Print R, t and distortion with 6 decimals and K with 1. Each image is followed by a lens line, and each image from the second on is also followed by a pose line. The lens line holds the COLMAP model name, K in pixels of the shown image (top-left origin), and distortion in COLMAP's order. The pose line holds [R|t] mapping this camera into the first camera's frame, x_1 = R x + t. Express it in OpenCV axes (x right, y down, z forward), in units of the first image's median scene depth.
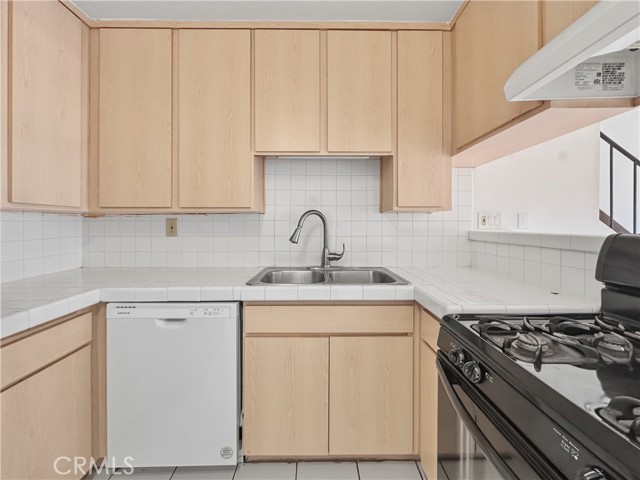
lens RADIAL K [[261.6, 0, 323.0], [0, 261.6, 229.1], [0, 0, 1]] dist [-0.006232, 0.001412]
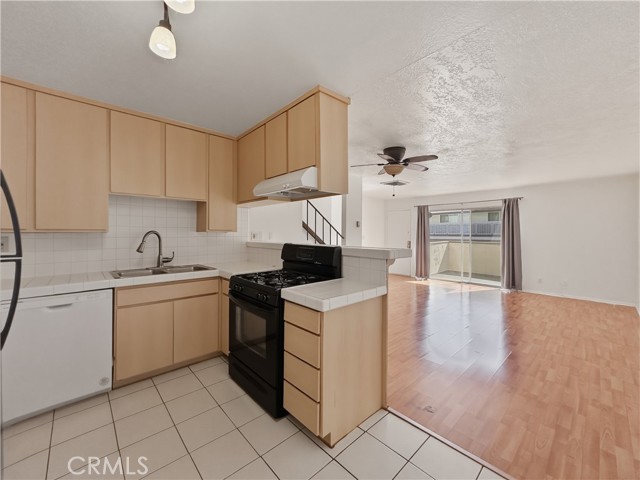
lens RADIAL K [[261.6, 0, 320.5], [0, 261.6, 227.3], [0, 0, 1]] dist [-0.006232, 0.001412]
pose [[0.744915, 0.015988, 0.666968, -0.357200], [0.008700, 0.999395, -0.033674, -0.034860], [-0.667103, 0.030887, 0.744325, -0.892652]]
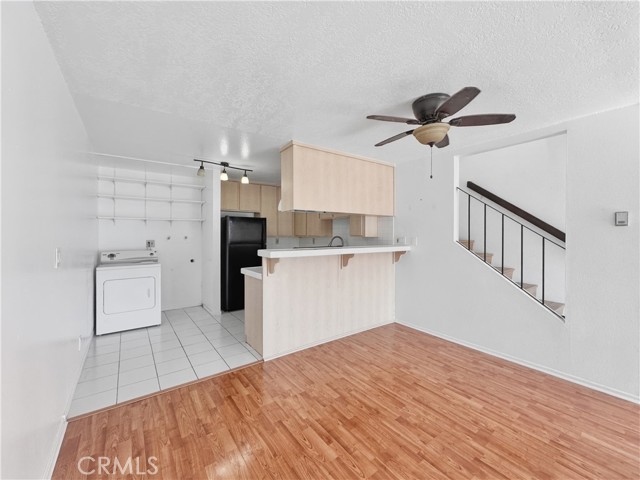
lens RADIAL K [[261.6, 0, 321.2], [0, 261.6, 235.9], [0, 0, 1]] dist [-0.006232, 0.001412]
pose [[0.580150, 0.000775, -0.814509, 2.395841], [-0.012694, 0.999887, -0.008091, -0.051286], [0.814411, 0.015033, 0.580094, -0.879134]]
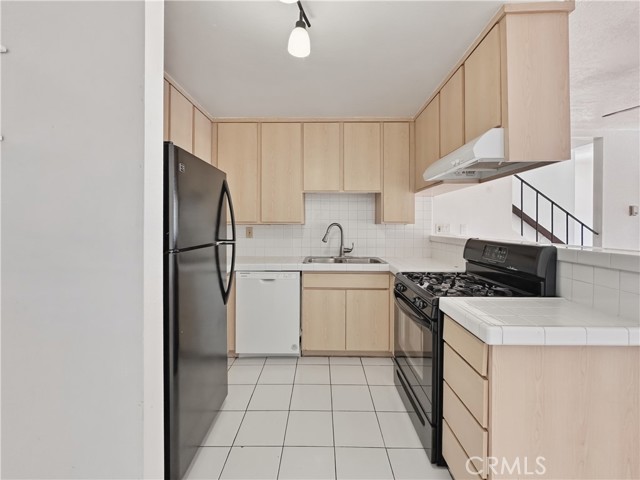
lens RADIAL K [[272.0, 0, 320.7], [0, 272.0, 221.5], [0, 0, 1]] dist [0.002682, -0.000057]
pose [[0.999552, 0.003641, -0.029701, -0.085777], [-0.004556, 0.999515, -0.030806, -0.029723], [0.029575, 0.030927, 0.999084, -0.848248]]
